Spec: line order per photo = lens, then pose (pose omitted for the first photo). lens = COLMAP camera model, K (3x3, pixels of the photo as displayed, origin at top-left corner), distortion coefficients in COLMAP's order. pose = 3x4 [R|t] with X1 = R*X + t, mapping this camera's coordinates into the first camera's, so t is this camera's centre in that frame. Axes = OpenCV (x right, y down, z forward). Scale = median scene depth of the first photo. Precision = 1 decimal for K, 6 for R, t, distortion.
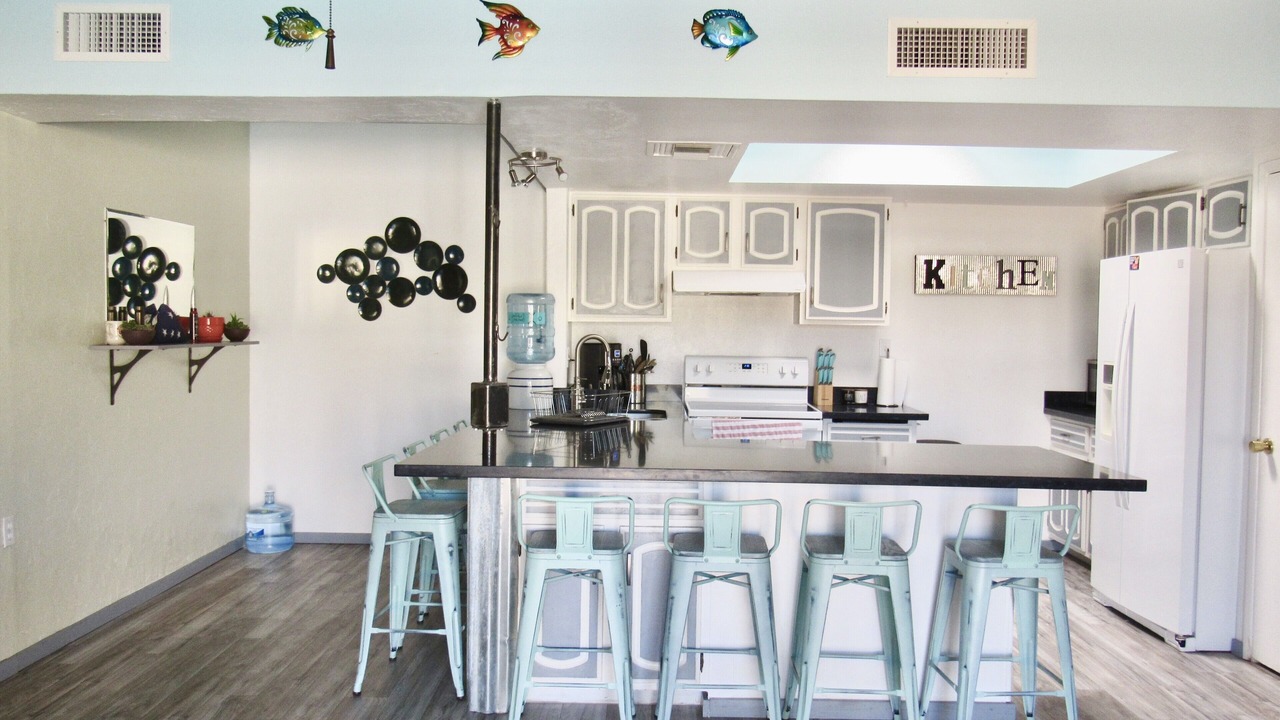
lens RADIAL K [[1142.7, 0, 635.9], [0, 1142.7, 368.1], [0, 0, 1]] dist [0.019046, 0.010162]
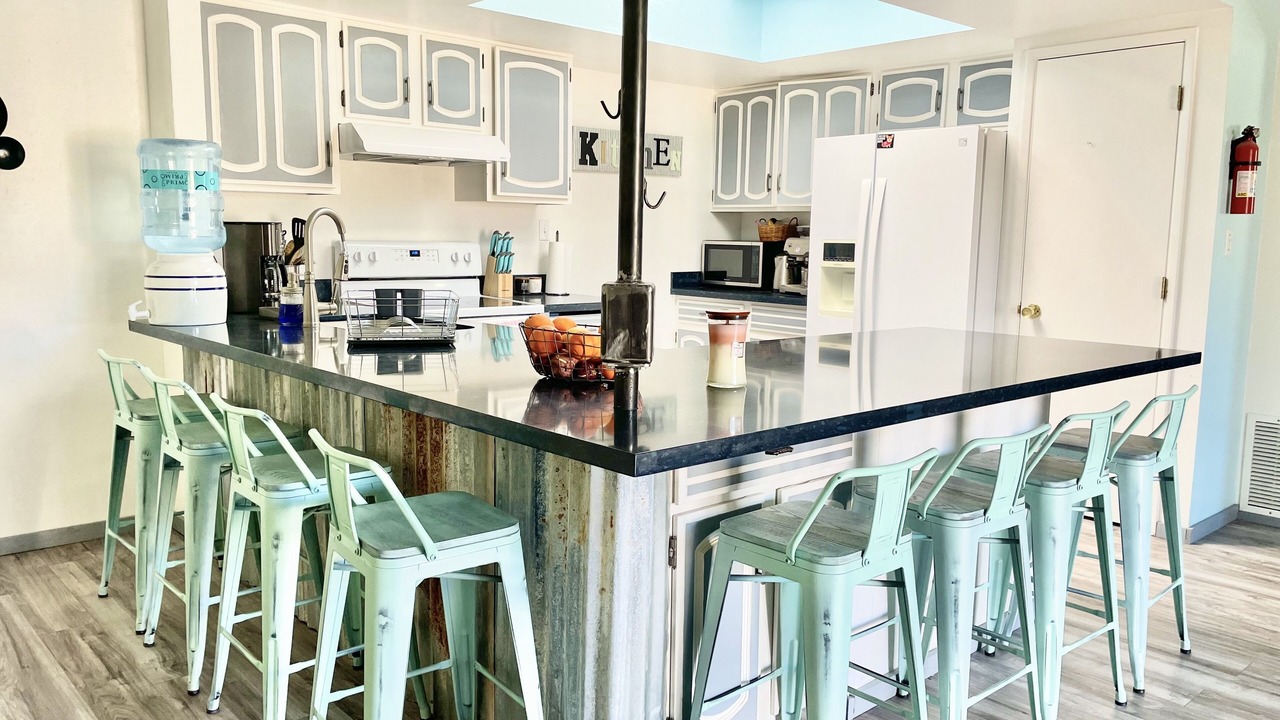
lens RADIAL K [[1001.5, 0, 637.1], [0, 1001.5, 367.0], [0, 0, 1]] dist [0.101644, -0.016565]
pose [[0.735200, -0.095912, 0.671031, -0.278630], [0.021371, 0.992727, 0.118478, -0.002959], [-0.677514, -0.072764, 0.731902, 0.378012]]
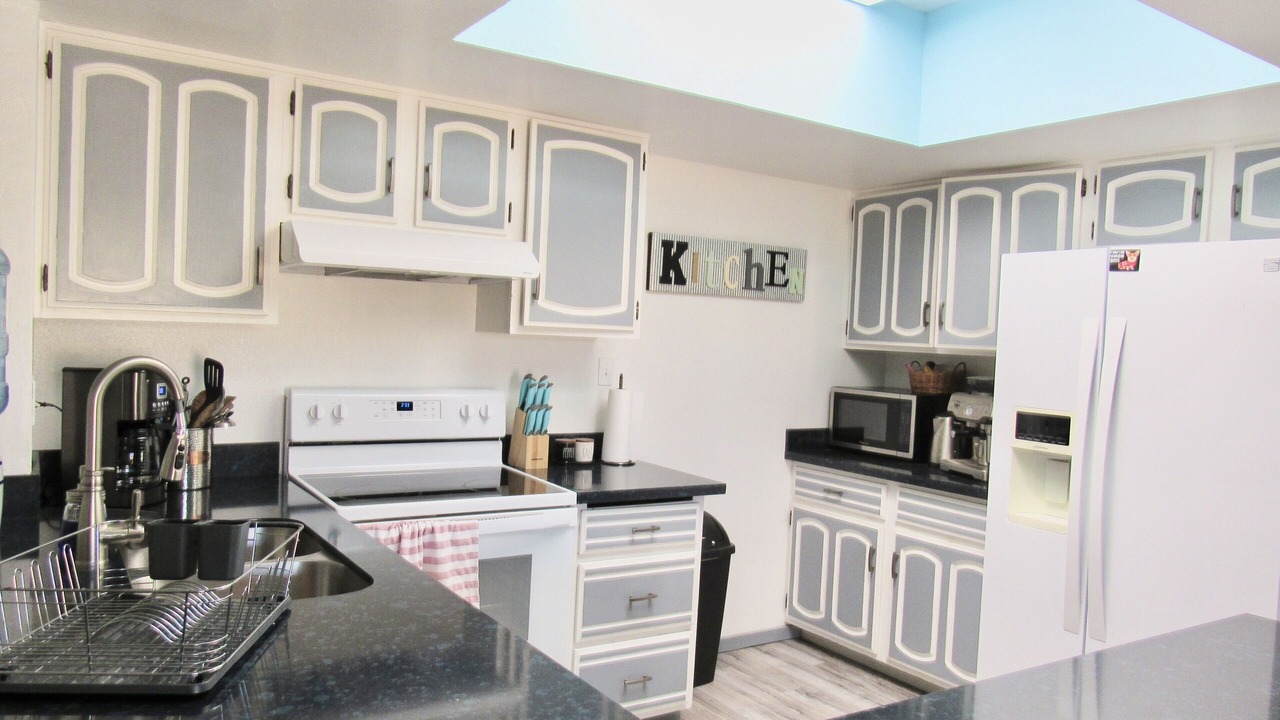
lens RADIAL K [[921.7, 0, 634.2], [0, 921.7, 362.3], [0, 0, 1]] dist [-0.028818, 0.020435]
pose [[0.831873, 0.003146, 0.554957, -0.061559], [-0.010267, 0.999900, 0.009721, -0.029268], [-0.554870, -0.013784, 0.831823, 0.575976]]
